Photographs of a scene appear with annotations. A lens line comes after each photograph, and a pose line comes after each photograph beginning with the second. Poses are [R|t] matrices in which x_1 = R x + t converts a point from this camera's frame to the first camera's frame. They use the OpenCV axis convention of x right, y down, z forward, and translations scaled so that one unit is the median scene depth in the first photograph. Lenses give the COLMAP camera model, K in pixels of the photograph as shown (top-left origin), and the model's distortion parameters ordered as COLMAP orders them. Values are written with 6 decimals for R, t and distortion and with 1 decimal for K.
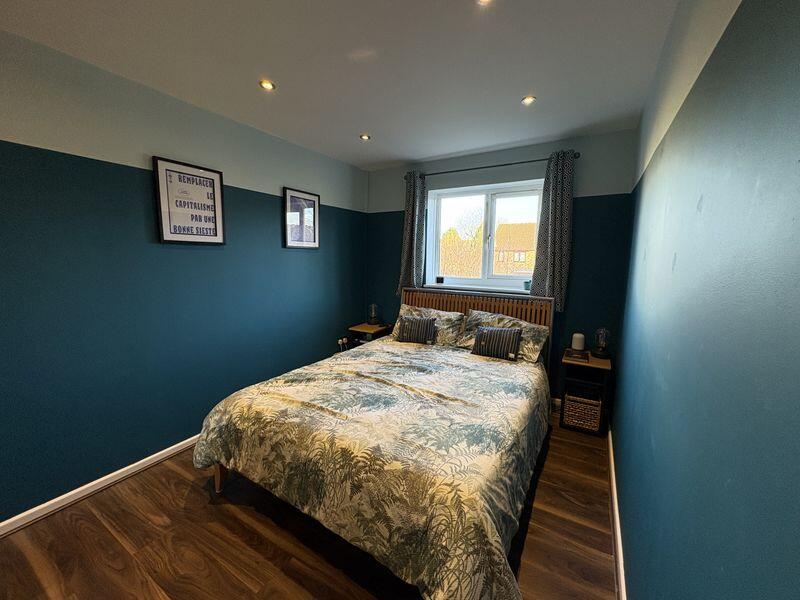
lens RADIAL K [[319.6, 0, 398.8], [0, 319.6, 302.0], [0, 0, 1]] dist [0.000934, 0.000000]
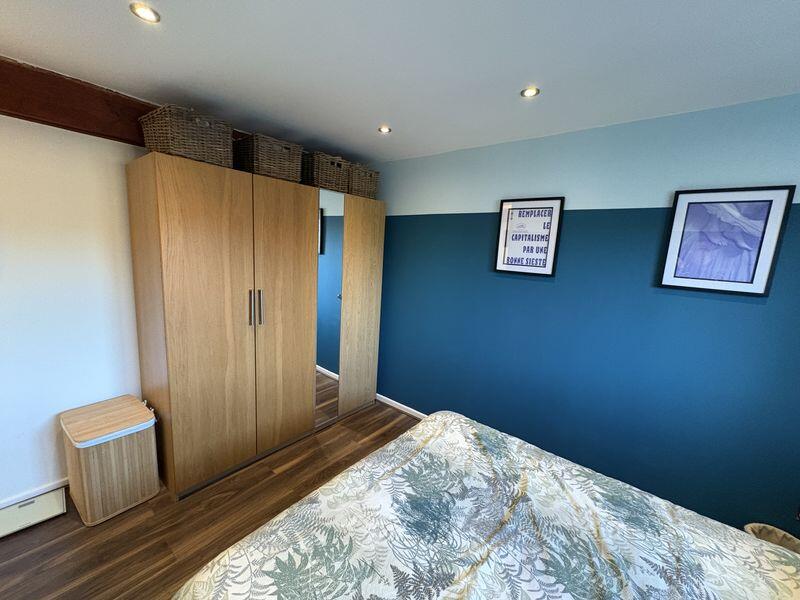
lens RADIAL K [[319.6, 0, 398.8], [0, 319.6, 302.0], [0, 0, 1]] dist [0.000934, 0.000000]
pose [[-0.148955, 0.141597, -0.978654, 0.447231], [-0.198028, 0.965374, 0.169816, -0.191507], [0.968812, 0.219095, -0.115757, 0.752931]]
